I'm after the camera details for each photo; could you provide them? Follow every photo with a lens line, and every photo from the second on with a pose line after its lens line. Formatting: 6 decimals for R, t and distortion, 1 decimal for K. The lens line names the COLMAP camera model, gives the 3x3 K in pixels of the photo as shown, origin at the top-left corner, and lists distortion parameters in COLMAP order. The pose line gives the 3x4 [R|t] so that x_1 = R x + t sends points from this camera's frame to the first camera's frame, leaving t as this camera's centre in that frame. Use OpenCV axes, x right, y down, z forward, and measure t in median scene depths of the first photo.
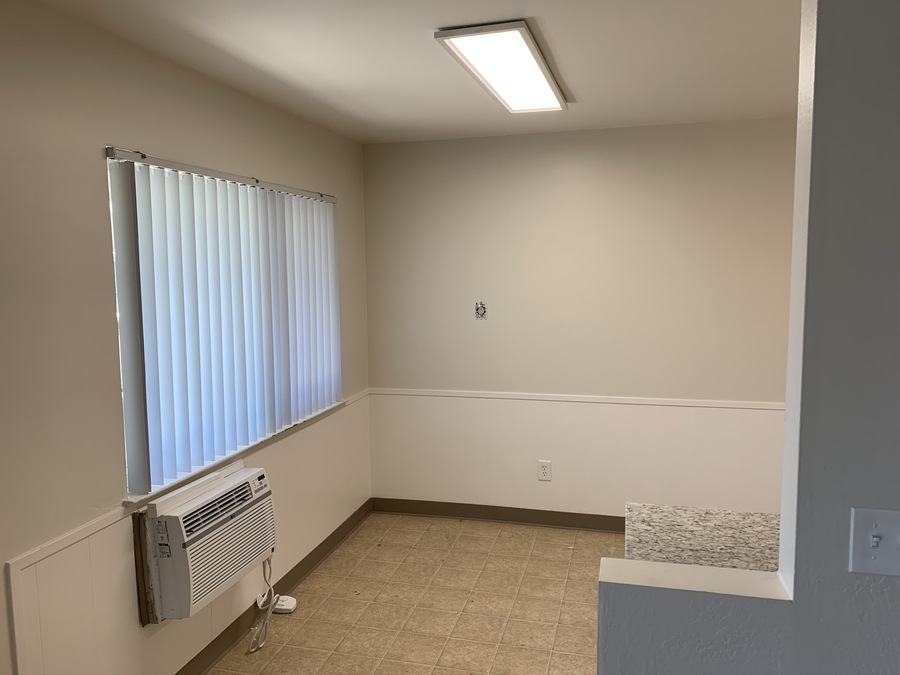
lens RADIAL K [[692.5, 0, 451.5], [0, 692.5, 334.8], [0, 0, 1]] dist [-0.002260, -0.004568]
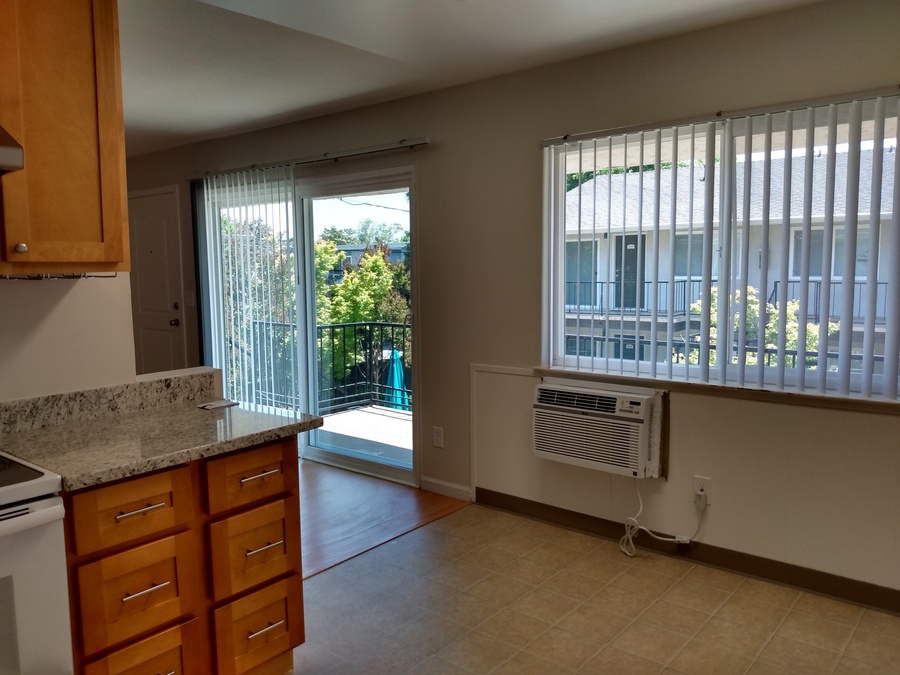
lens RADIAL K [[703.9, 0, 438.1], [0, 703.9, 337.3], [0, 0, 1]] dist [0.011071, -0.048750]
pose [[-0.437097, 0.114413, -0.892108, 0.989772], [-0.065309, 0.985220, 0.158353, -0.059146], [0.897040, 0.127478, -0.423165, 1.402834]]
